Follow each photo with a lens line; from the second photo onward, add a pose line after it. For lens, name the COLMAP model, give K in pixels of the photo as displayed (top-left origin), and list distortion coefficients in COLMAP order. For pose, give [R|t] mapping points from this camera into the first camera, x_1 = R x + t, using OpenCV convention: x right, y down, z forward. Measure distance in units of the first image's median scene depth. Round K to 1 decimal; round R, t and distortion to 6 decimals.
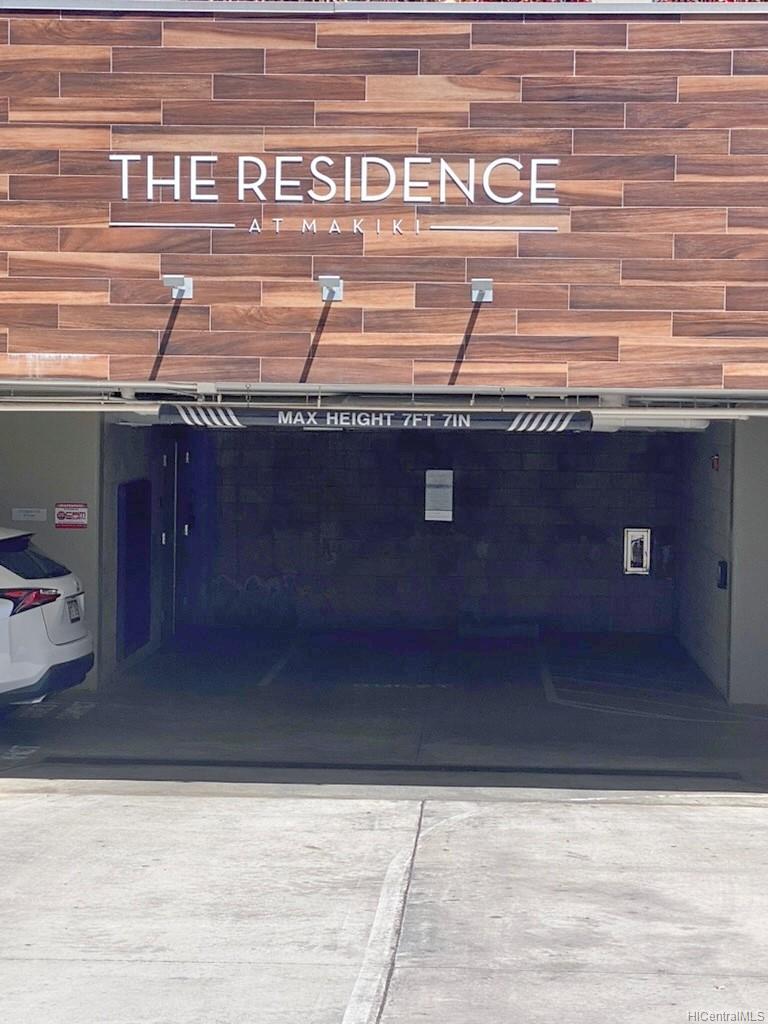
lens RADIAL K [[2221.1, 0, 384.0], [0, 2221.1, 512.0], [0, 0, 1]] dist [0.242979, 0.173439]
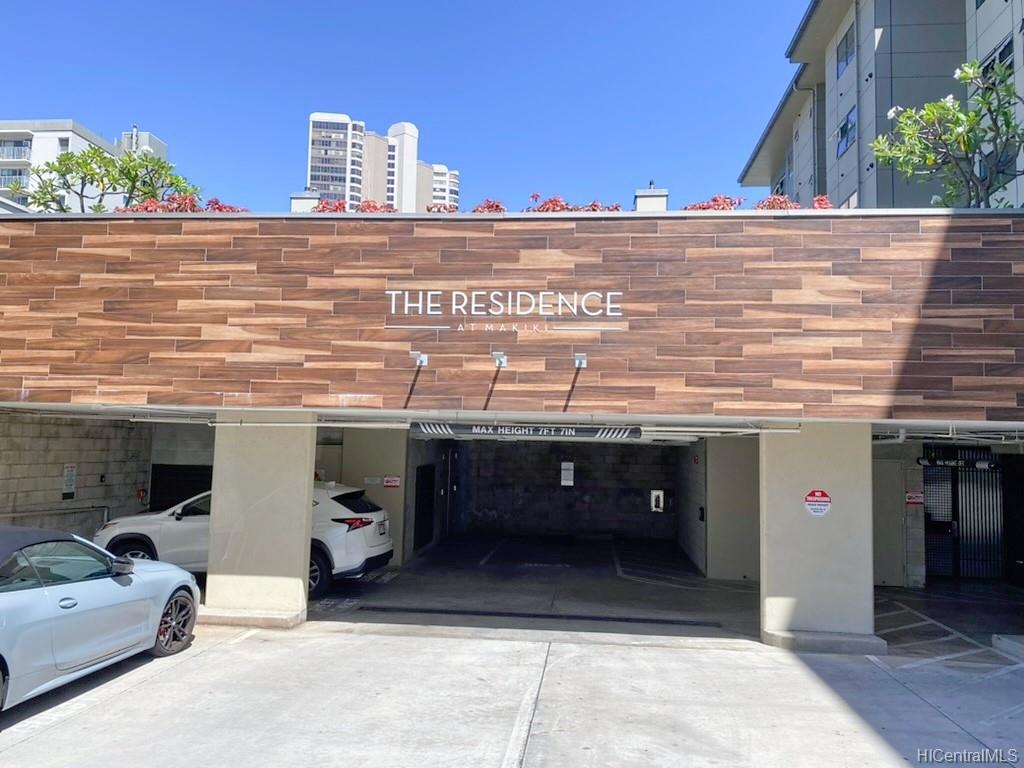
lens RADIAL K [[821.6, 0, 512.0], [0, 821.6, 384.0], [0, 0, 1]] dist [0.239783, -0.387188]
pose [[0.998634, 0.005194, -0.051991, 0.022412], [-0.011244, 0.993098, -0.116745, 0.000540], [0.051026, 0.117171, 0.991800, 0.315008]]
